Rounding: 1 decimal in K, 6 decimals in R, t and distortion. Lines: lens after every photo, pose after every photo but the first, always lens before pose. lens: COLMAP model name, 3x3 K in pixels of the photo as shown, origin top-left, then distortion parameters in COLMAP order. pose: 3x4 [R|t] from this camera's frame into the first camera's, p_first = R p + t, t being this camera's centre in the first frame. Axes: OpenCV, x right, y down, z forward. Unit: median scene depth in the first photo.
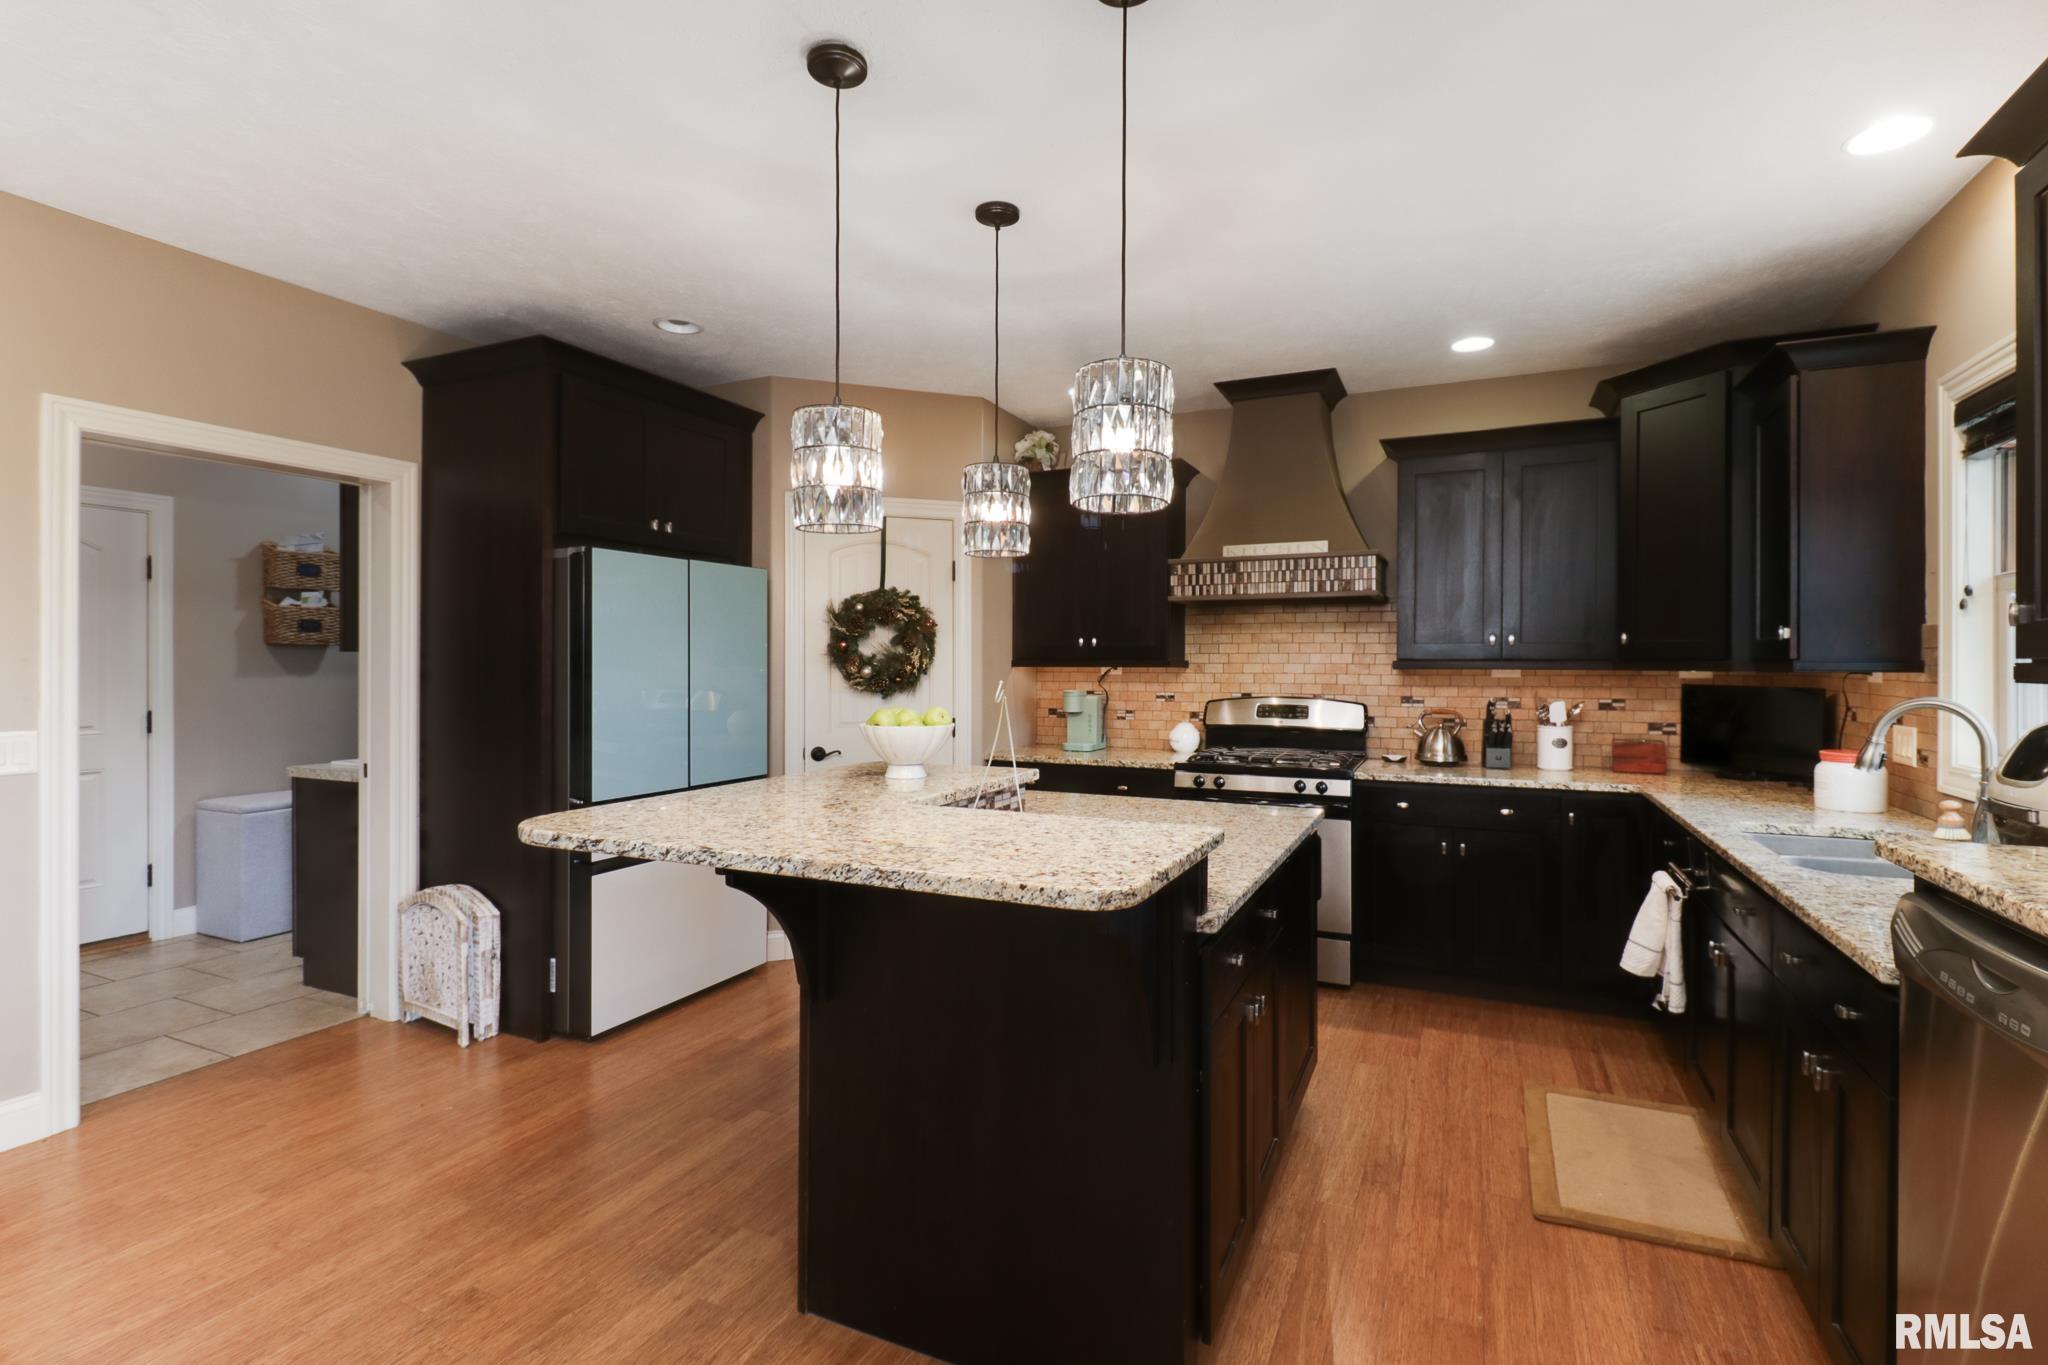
lens RADIAL K [[948.6, 0, 1081.5], [0, 948.6, 669.0], [0, 0, 1]] dist [0.016057, -0.016909]
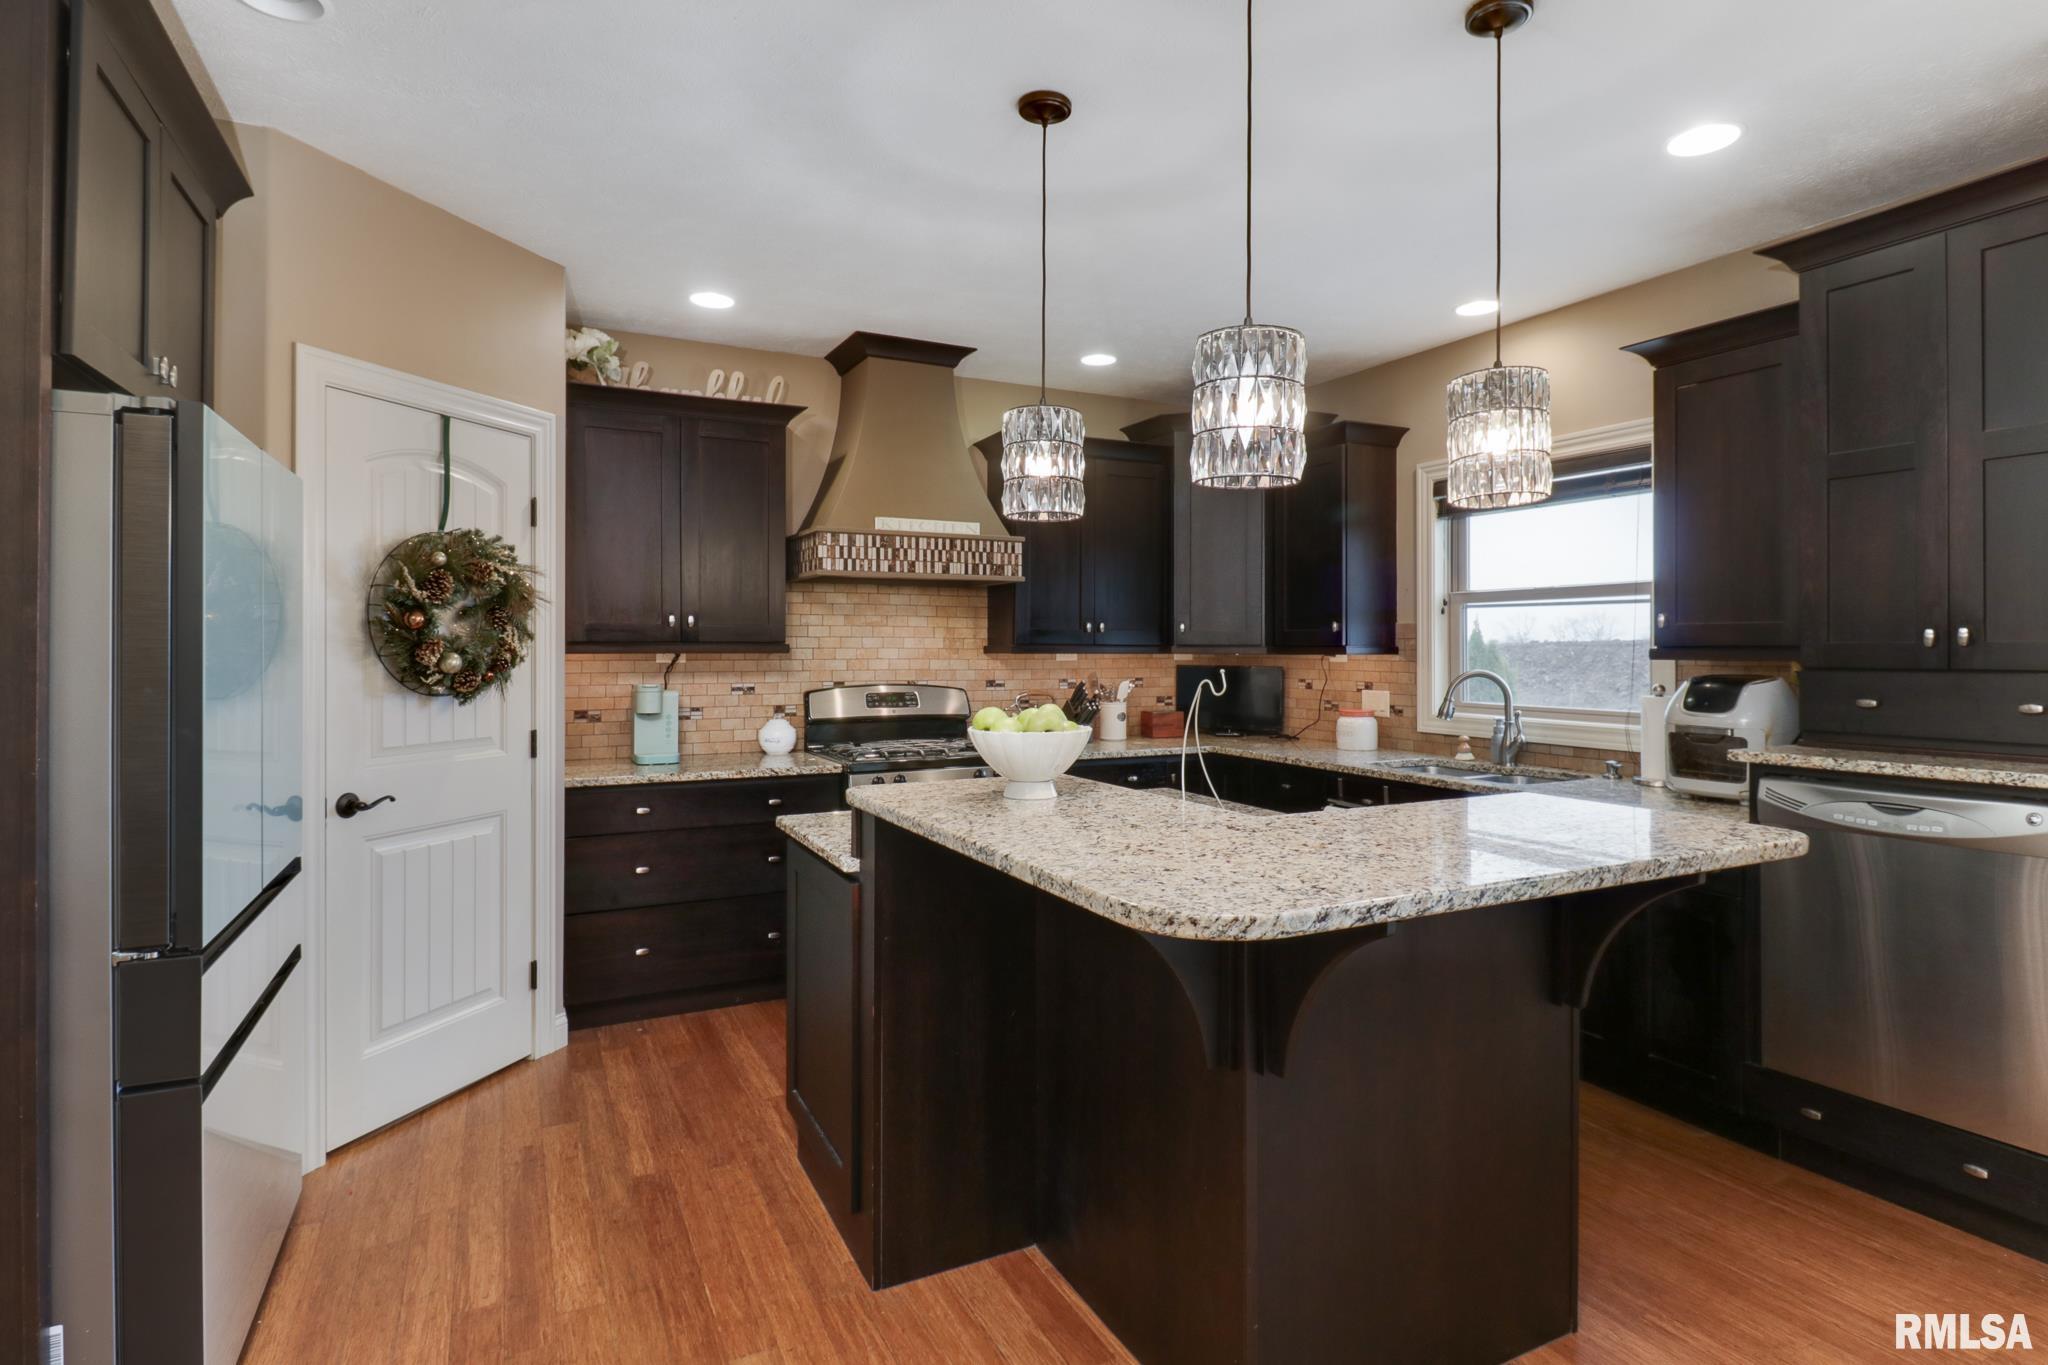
lens RADIAL K [[1013.2, 0, 1024.9], [0, 1013.2, 644.8], [0, 0, 1]] dist [-0.000120, -0.000173]
pose [[0.635847, 0.001189, 0.771814, -0.517247], [0.004207, 0.999979, -0.005007, -0.004145], [-0.771804, 0.006430, 0.635829, 0.298335]]
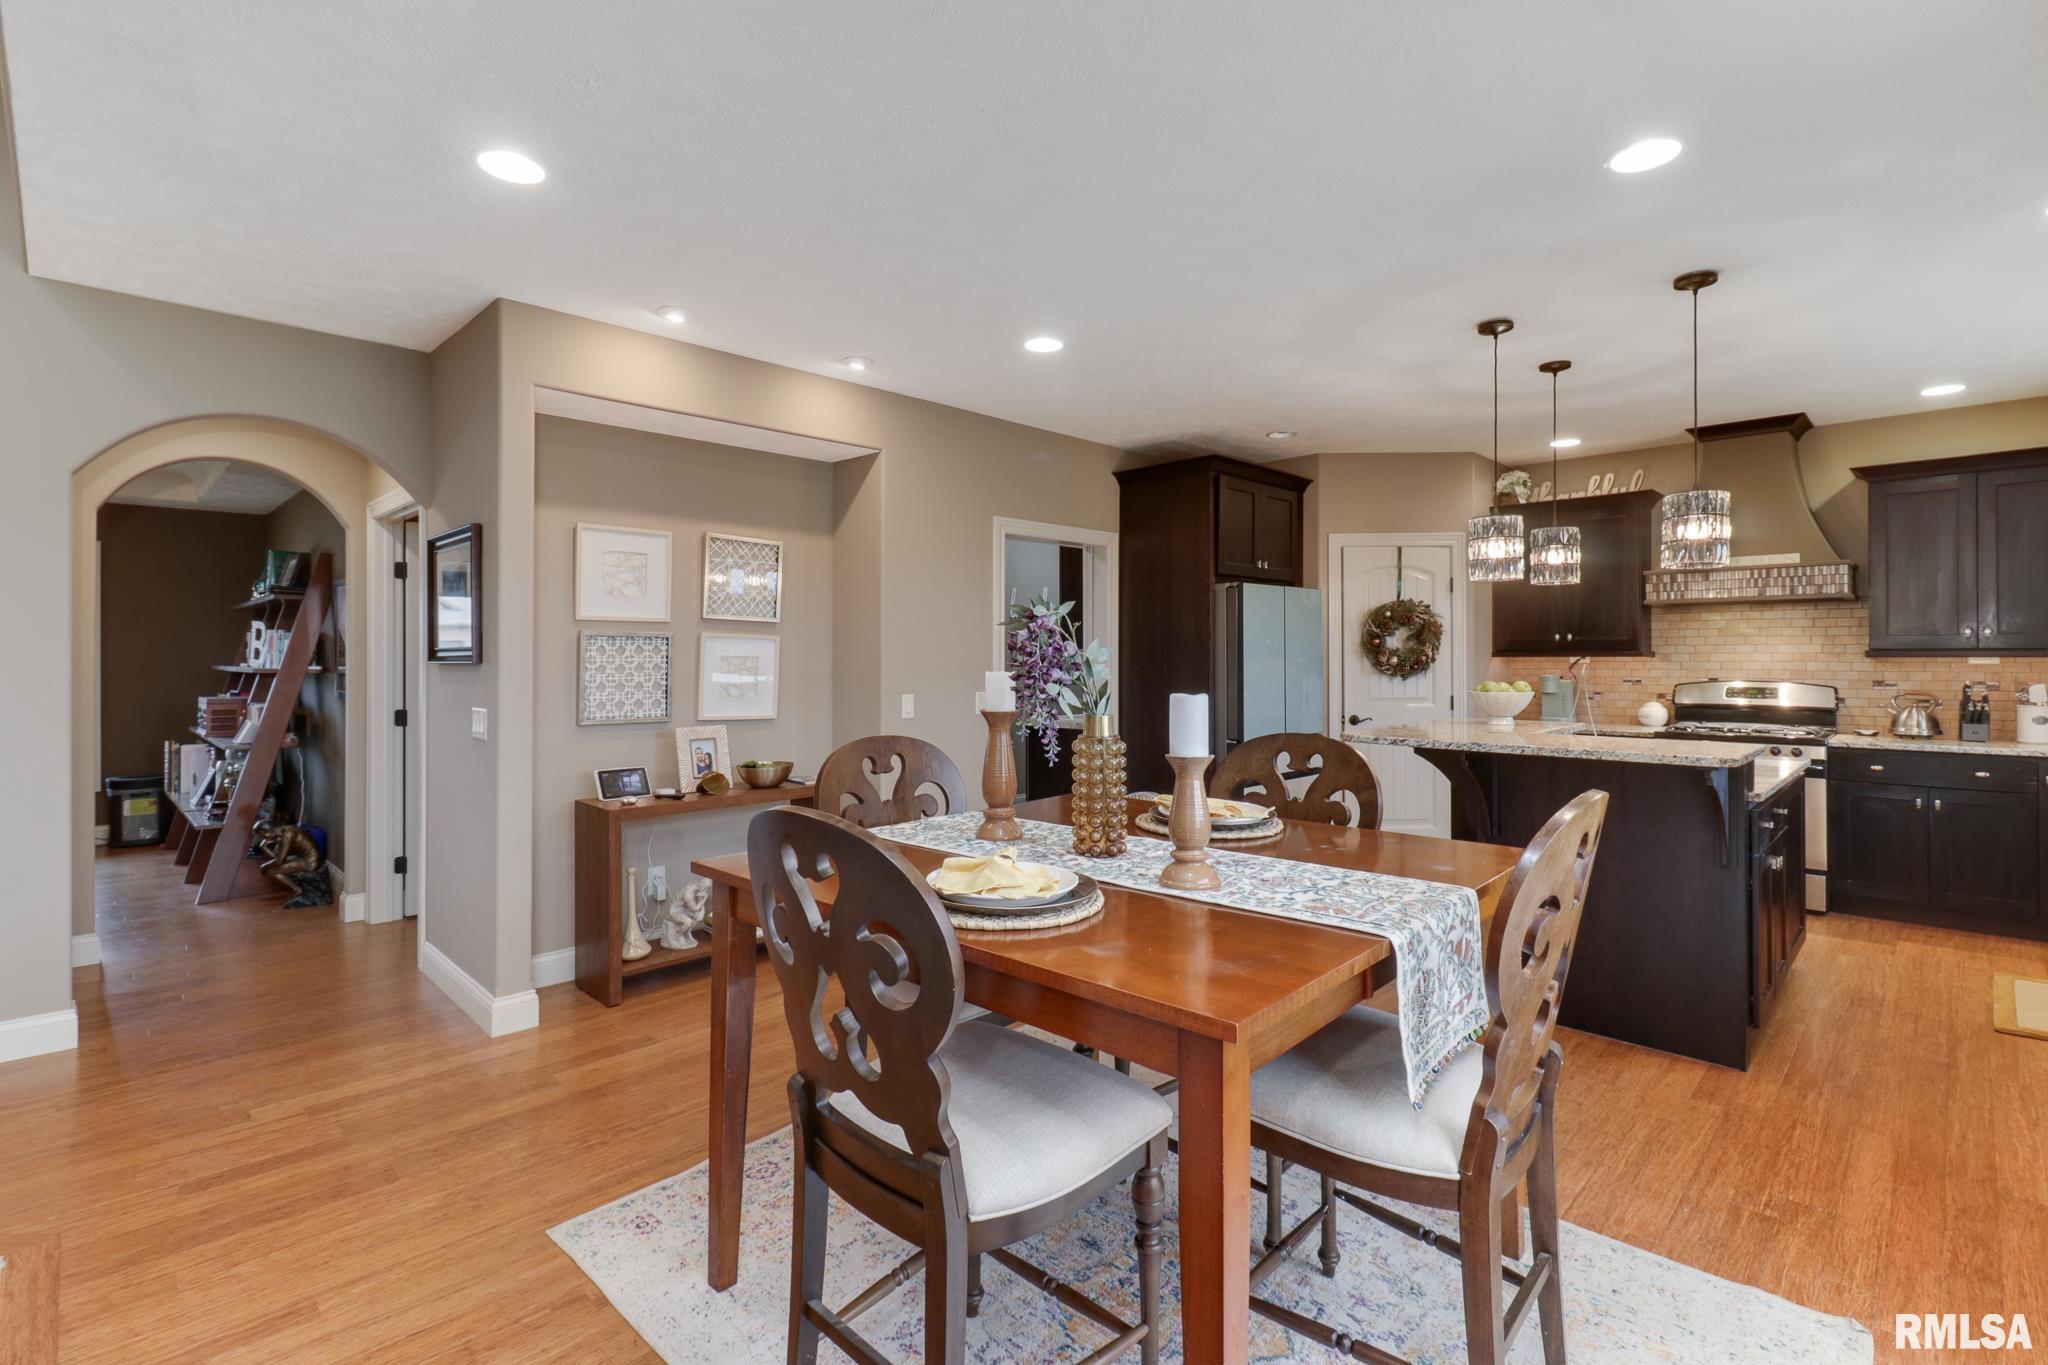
lens RADIAL K [[986.9, 0, 1019.5], [0, 986.9, 653.9], [0, 0, 1]] dist [0.017227, -0.016326]
pose [[0.931113, -0.005442, -0.364691, -0.214600], [0.002778, 0.999965, -0.007830, 0.002799], [0.364721, 0.006278, 0.931096, -0.566240]]
